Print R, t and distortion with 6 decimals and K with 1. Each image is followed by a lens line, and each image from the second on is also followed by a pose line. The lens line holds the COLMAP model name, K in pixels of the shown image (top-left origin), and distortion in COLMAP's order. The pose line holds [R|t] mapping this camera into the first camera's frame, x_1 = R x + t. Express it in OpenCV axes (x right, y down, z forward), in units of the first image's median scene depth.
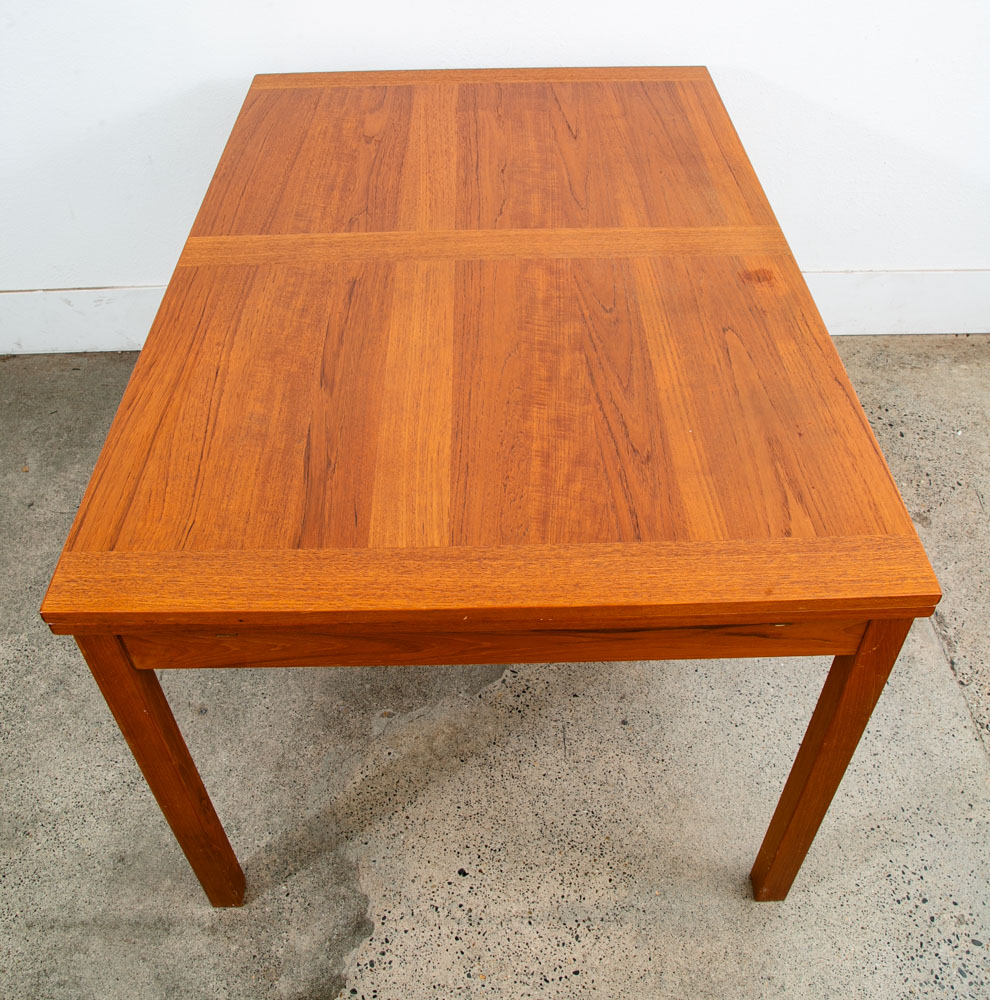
lens RADIAL K [[1004.3, 0, 483.5], [0, 1004.3, 463.6], [0, 0, 1]] dist [-0.127415, 0.071460]
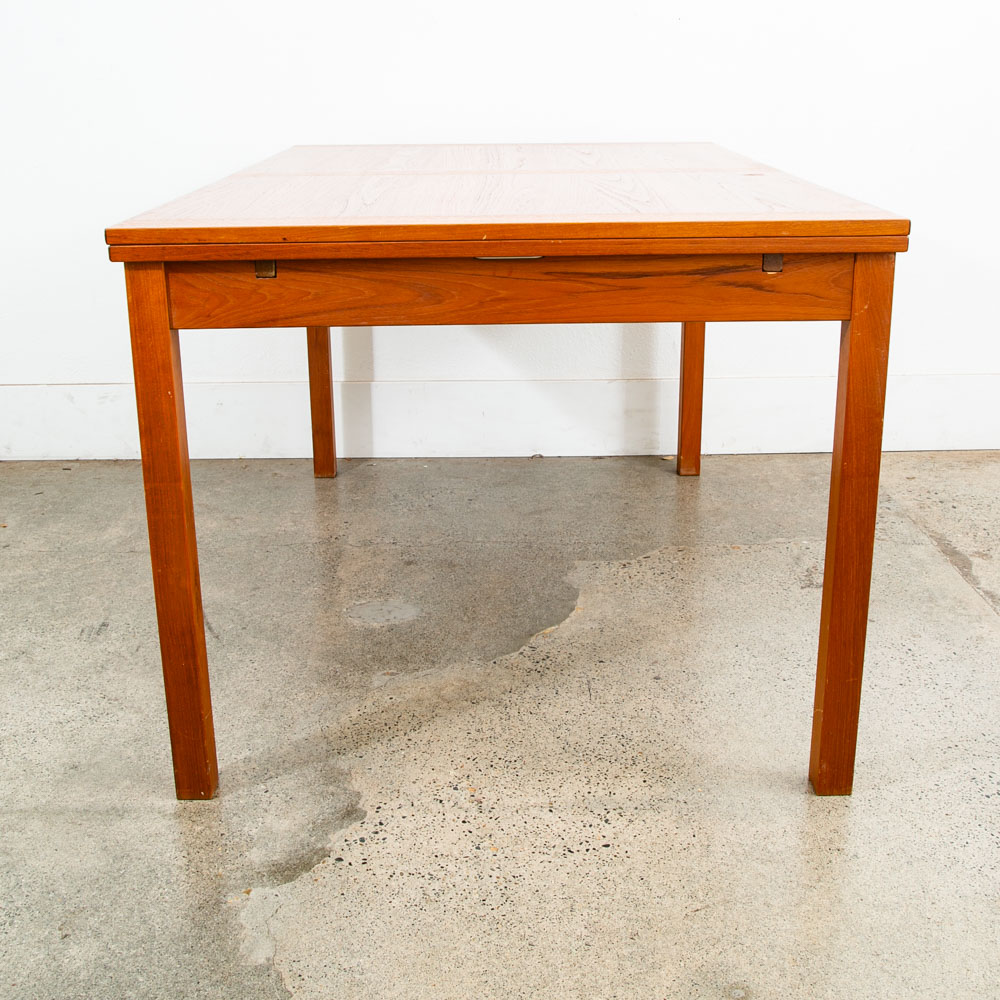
lens RADIAL K [[1235.5, 0, 489.6], [0, 1235.5, 419.0], [0, 0, 1]] dist [-0.098456, 0.086822]
pose [[0.999872, 0.009155, -0.013140, 0.005225], [-0.014086, 0.893132, -0.449575, 0.628976], [0.007619, 0.449702, 0.893146, -0.095783]]
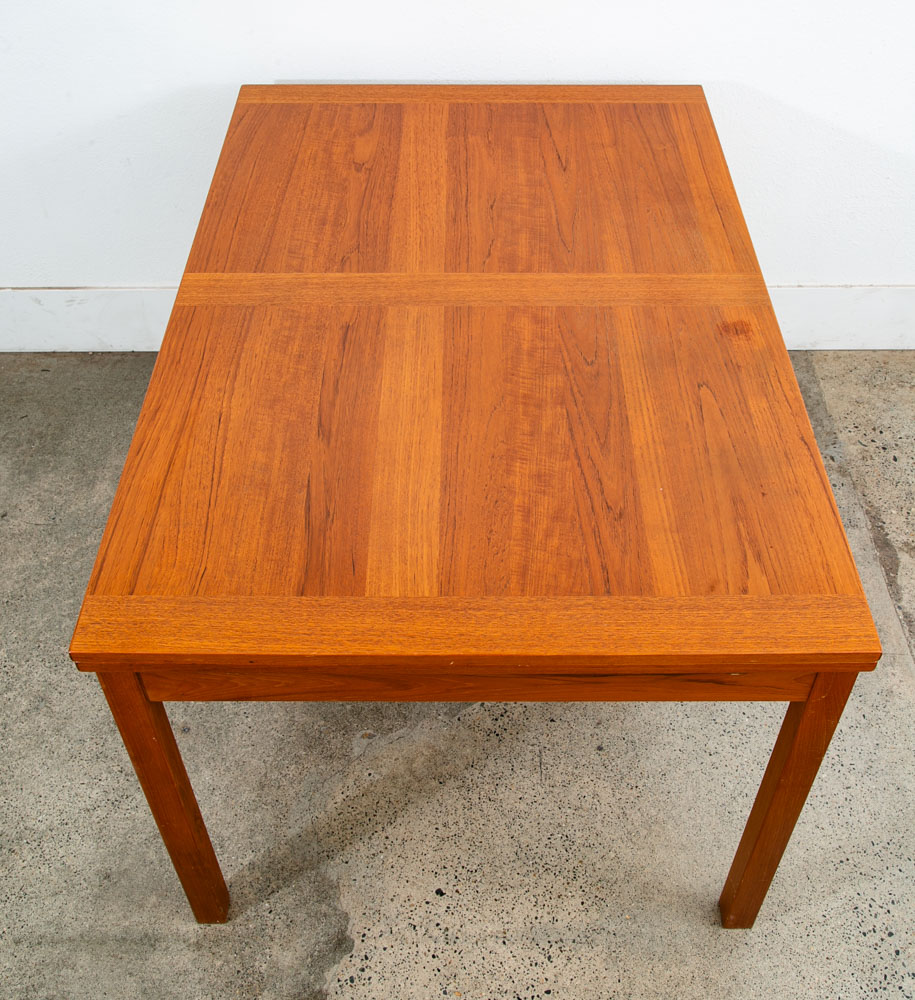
lens RADIAL K [[1133.1, 0, 455.9], [0, 1133.1, 464.5], [0, 0, 1]] dist [-0.070175, 0.079358]
pose [[0.999816, 0.018762, -0.003931, -0.008429], [-0.018655, 0.999497, 0.025659, -0.066239], [0.004410, -0.025581, 0.999663, -0.172919]]
